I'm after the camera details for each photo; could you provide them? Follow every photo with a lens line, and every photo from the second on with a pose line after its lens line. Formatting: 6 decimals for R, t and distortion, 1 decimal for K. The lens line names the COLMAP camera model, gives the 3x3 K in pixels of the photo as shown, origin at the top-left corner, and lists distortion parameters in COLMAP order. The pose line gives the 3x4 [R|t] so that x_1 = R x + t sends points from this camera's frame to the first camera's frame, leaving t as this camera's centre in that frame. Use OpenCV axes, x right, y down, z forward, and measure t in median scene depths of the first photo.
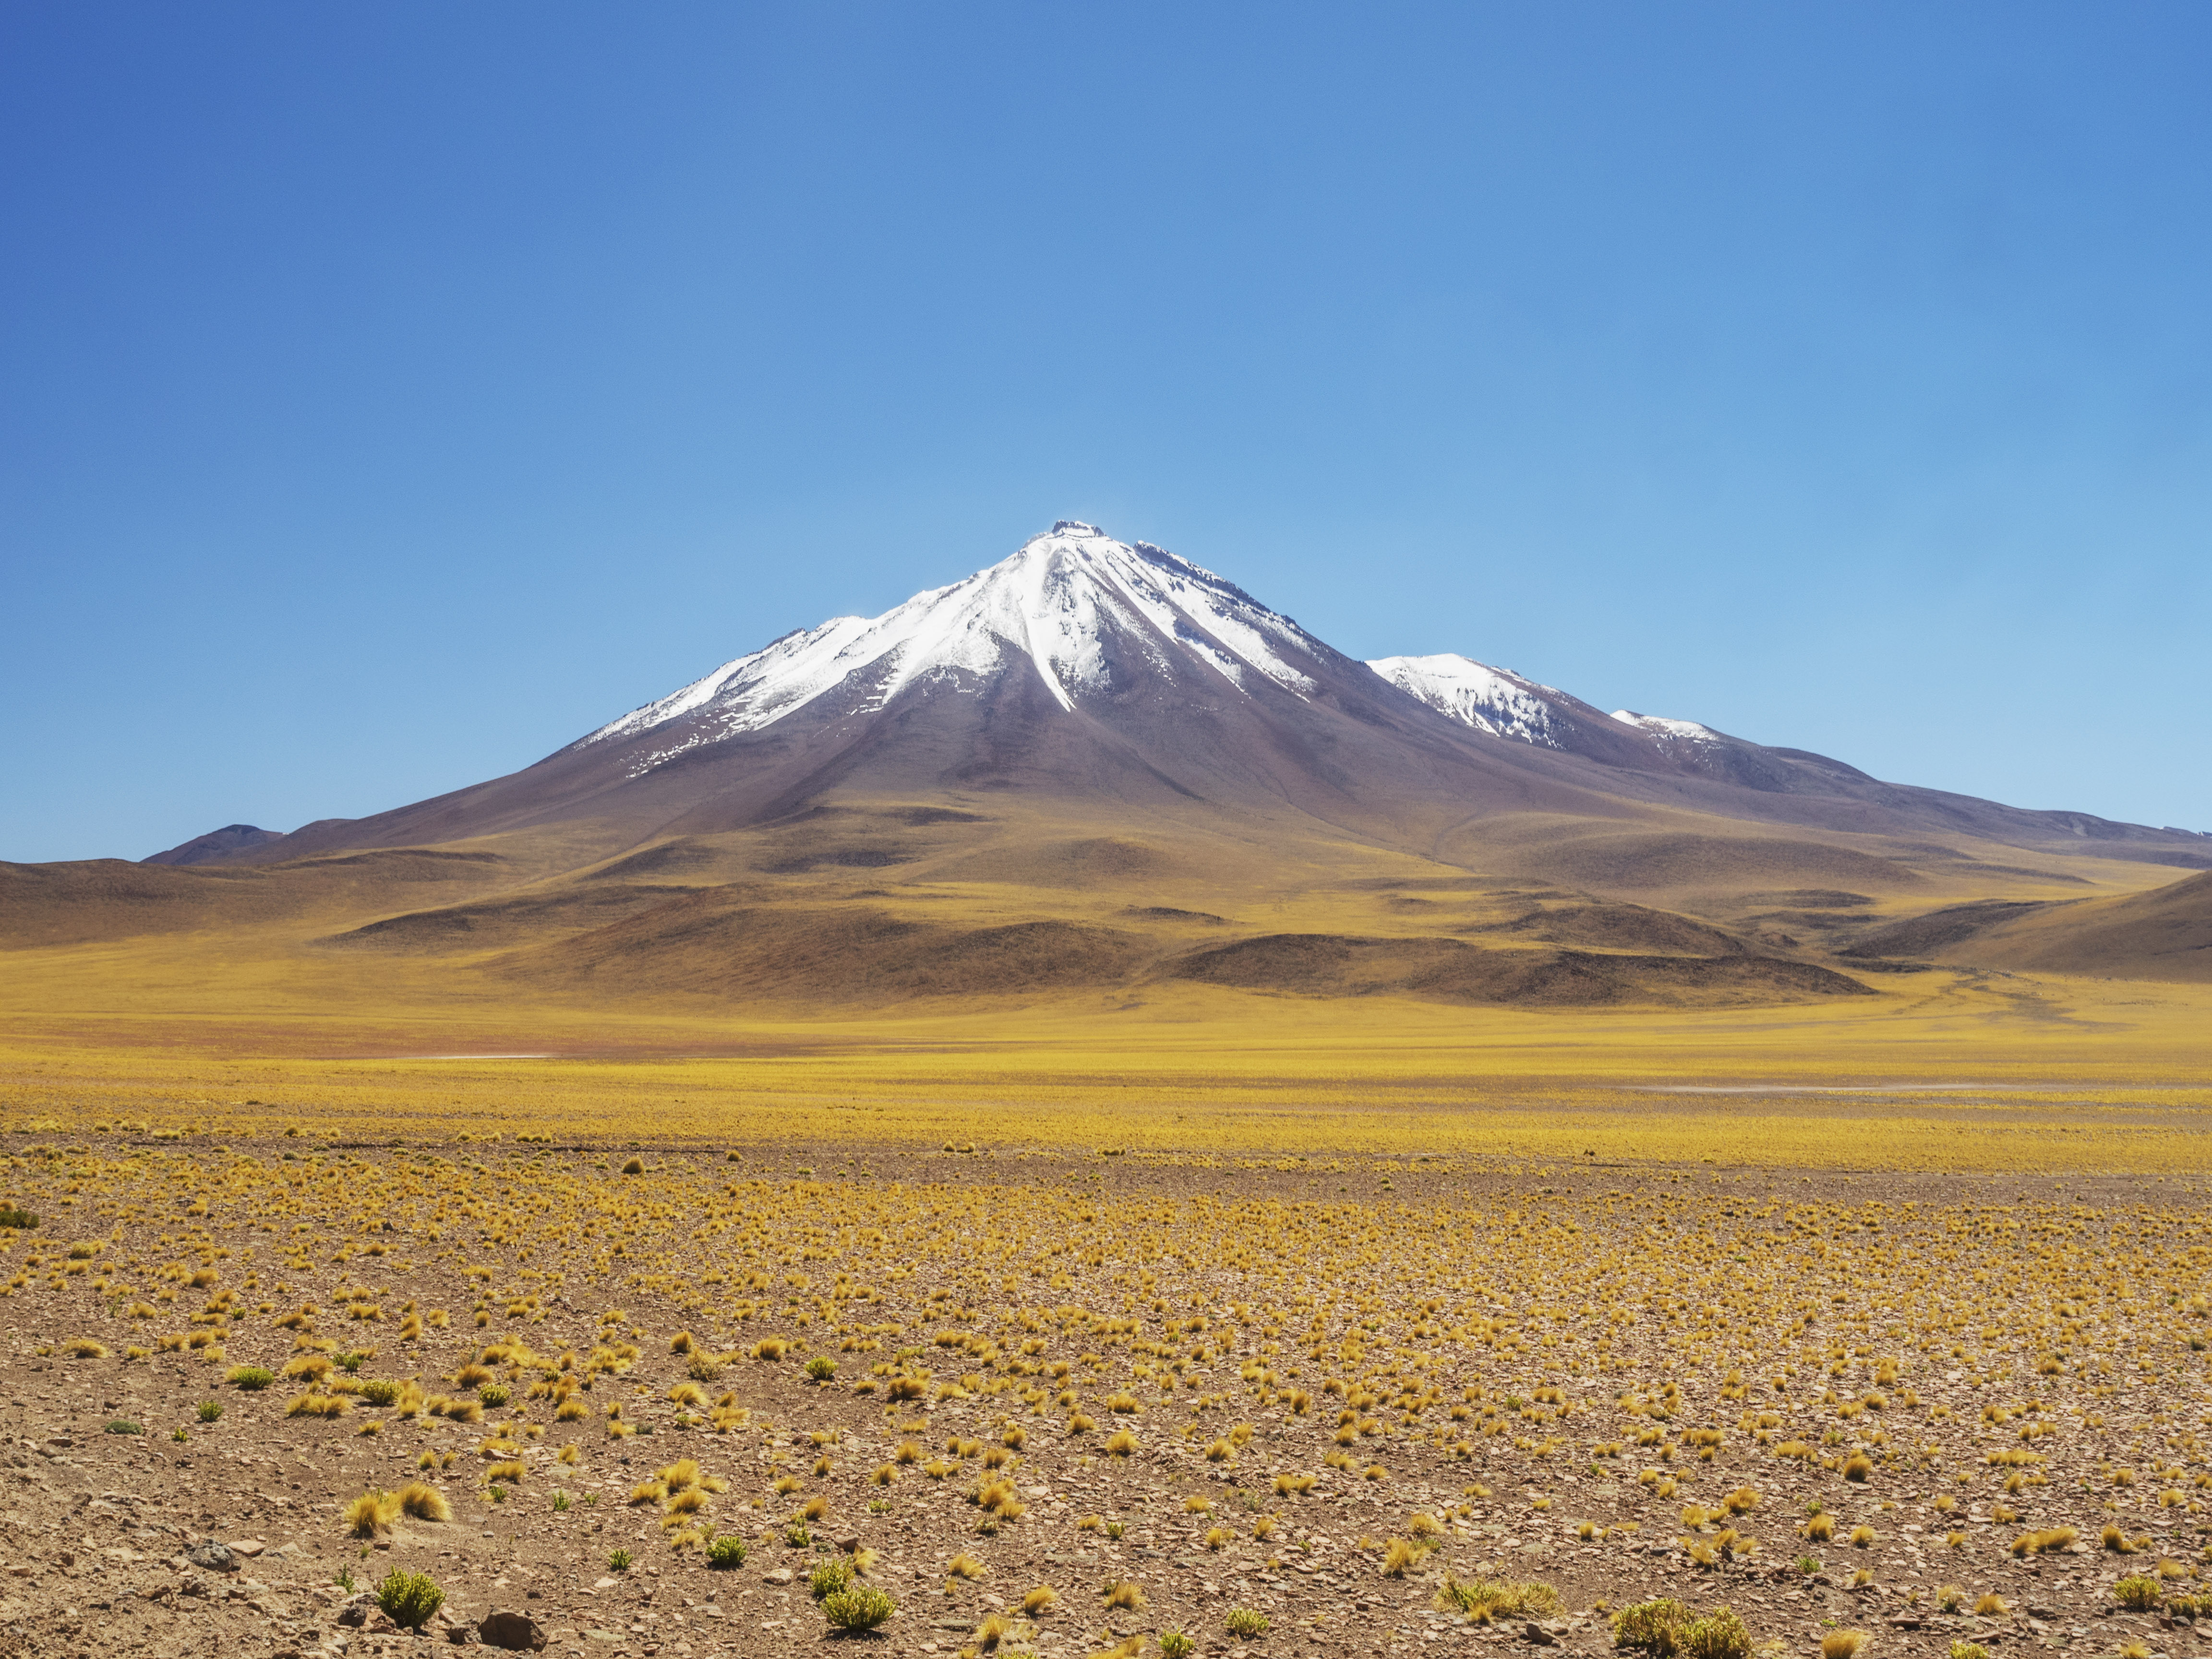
lens RADIAL K [[2400.4, 0, 1117.5], [0, 2400.4, 827.0], [0, 0, 1]] dist [-0.007263, 0.000000]
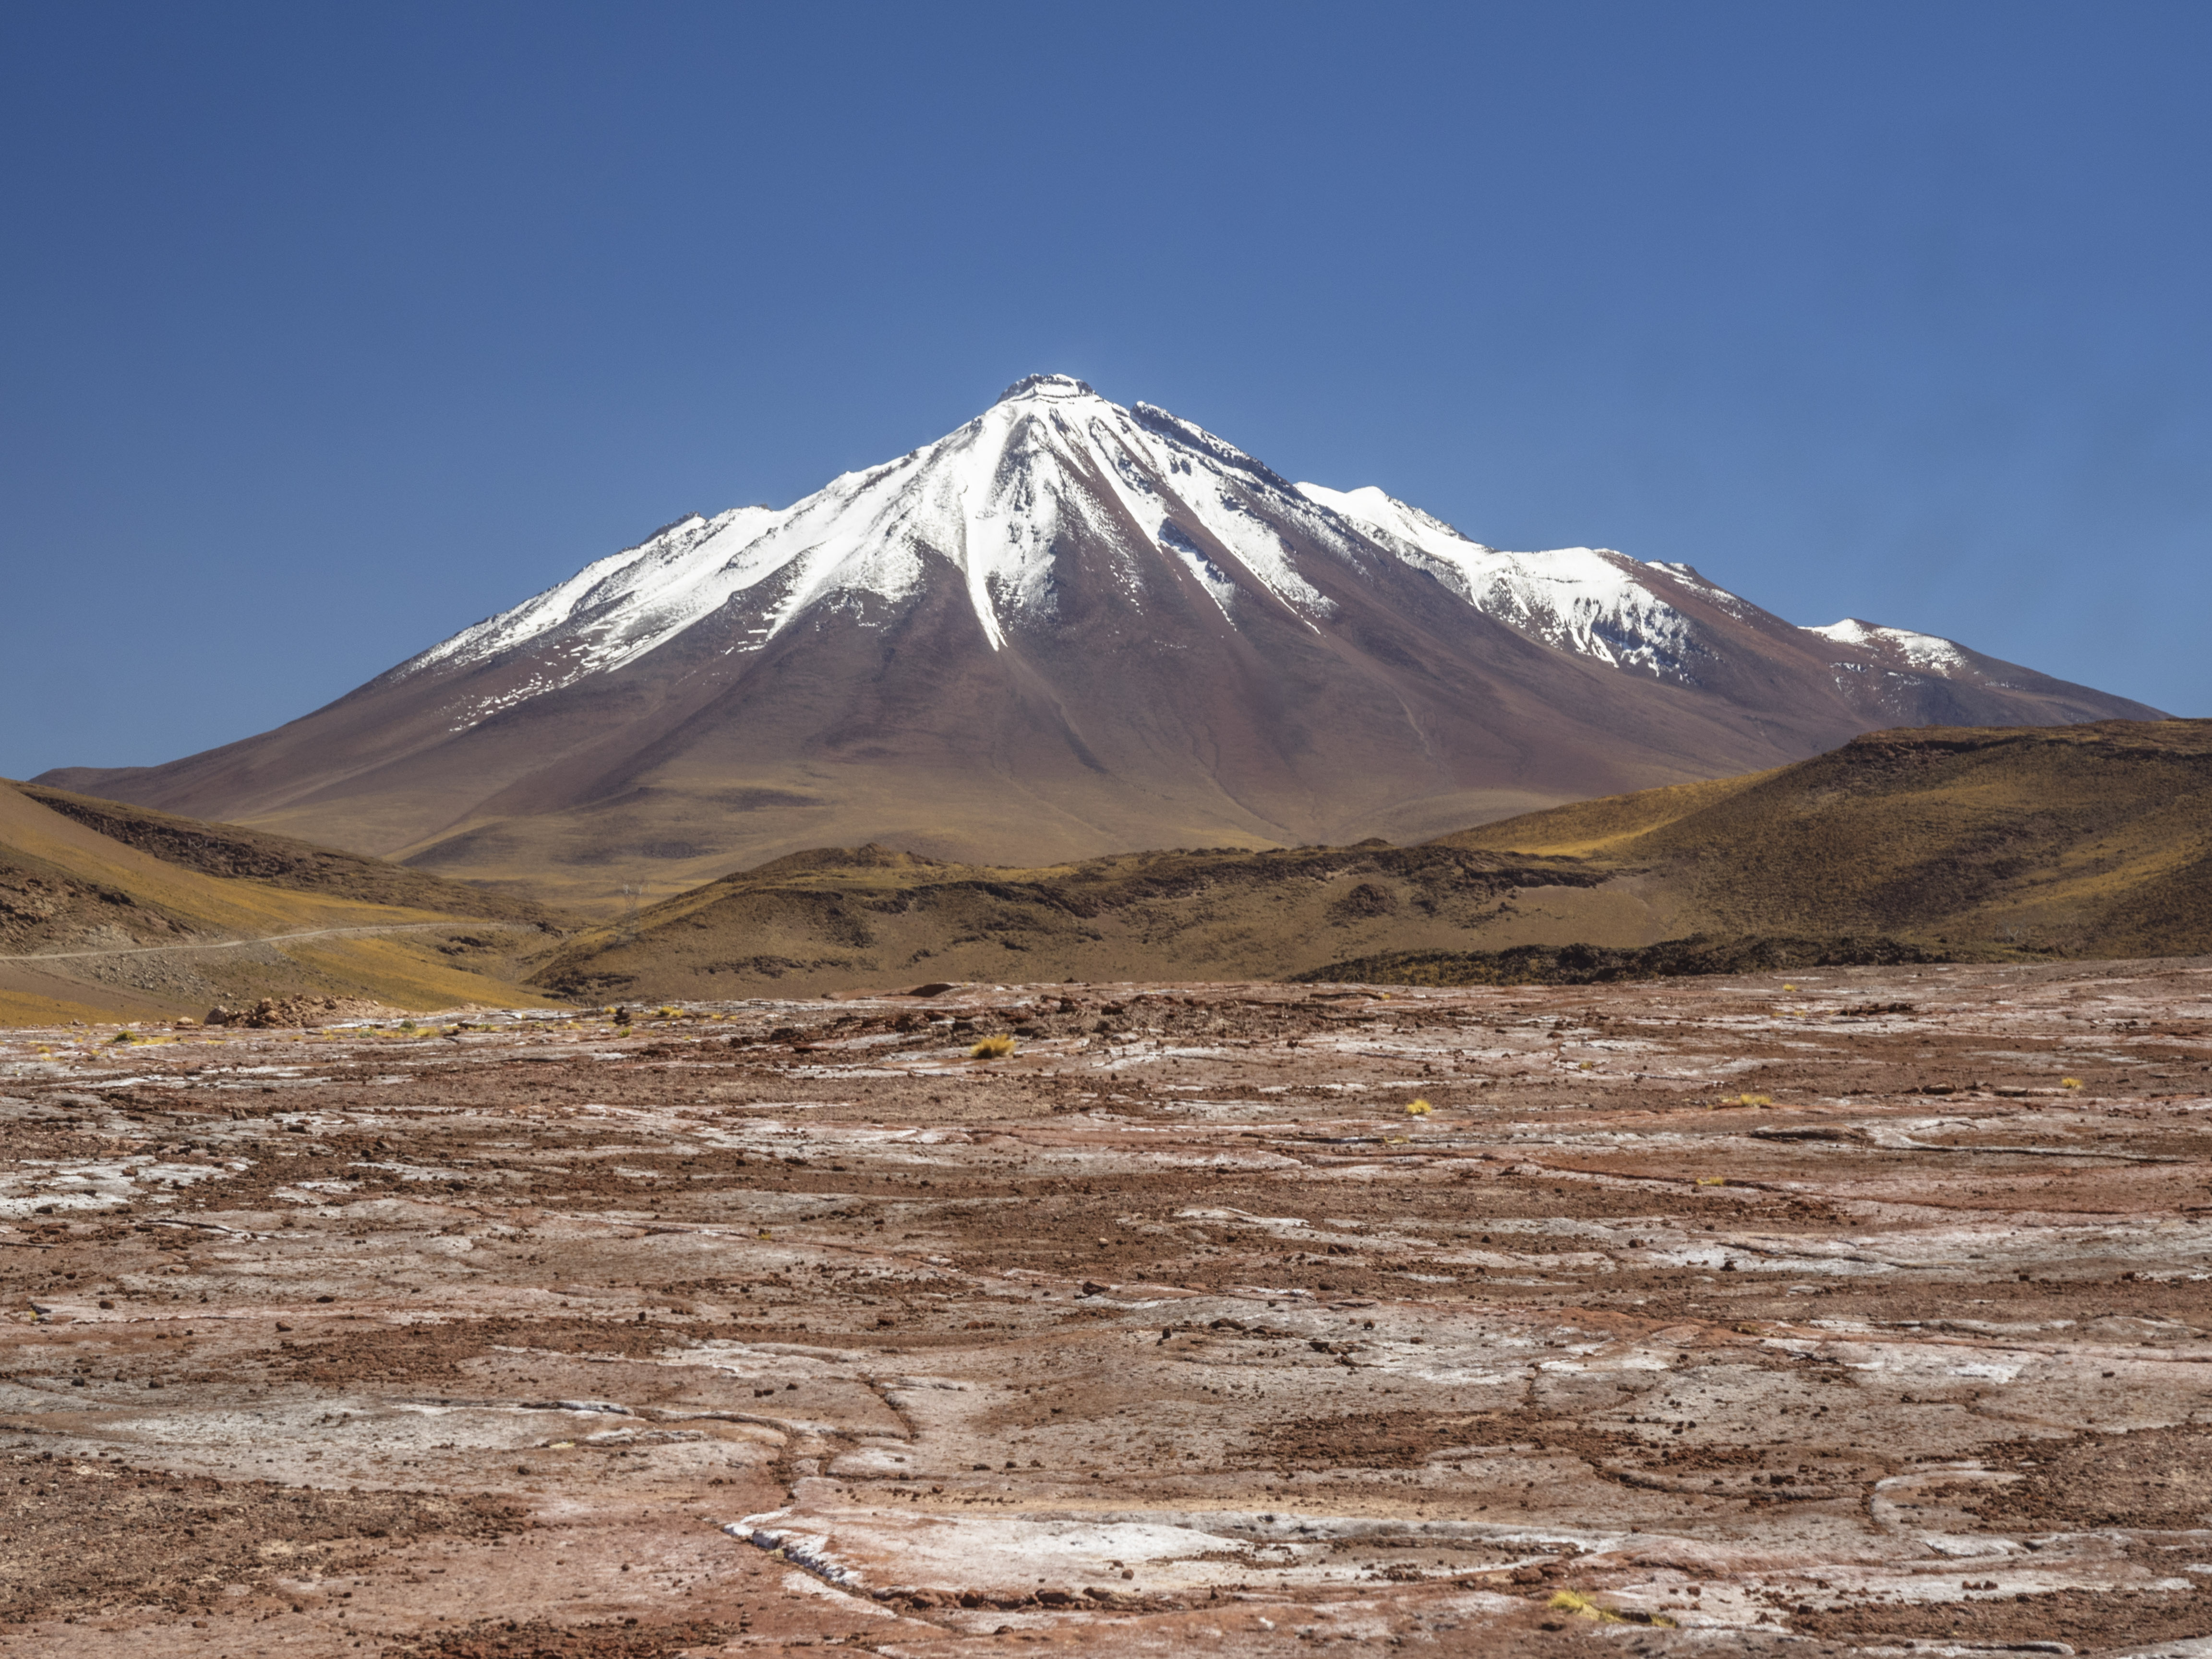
lens RADIAL K [[5117.6, 0, 1113.4], [0, 5117.6, 830.0], [0, 0, 1]] dist [0.004984, 0.000000]
pose [[0.996069, 0.005194, -0.088433, 0.152453], [-0.003035, 0.999695, 0.024524, -0.027277], [0.088533, -0.024159, 0.995780, -0.623924]]
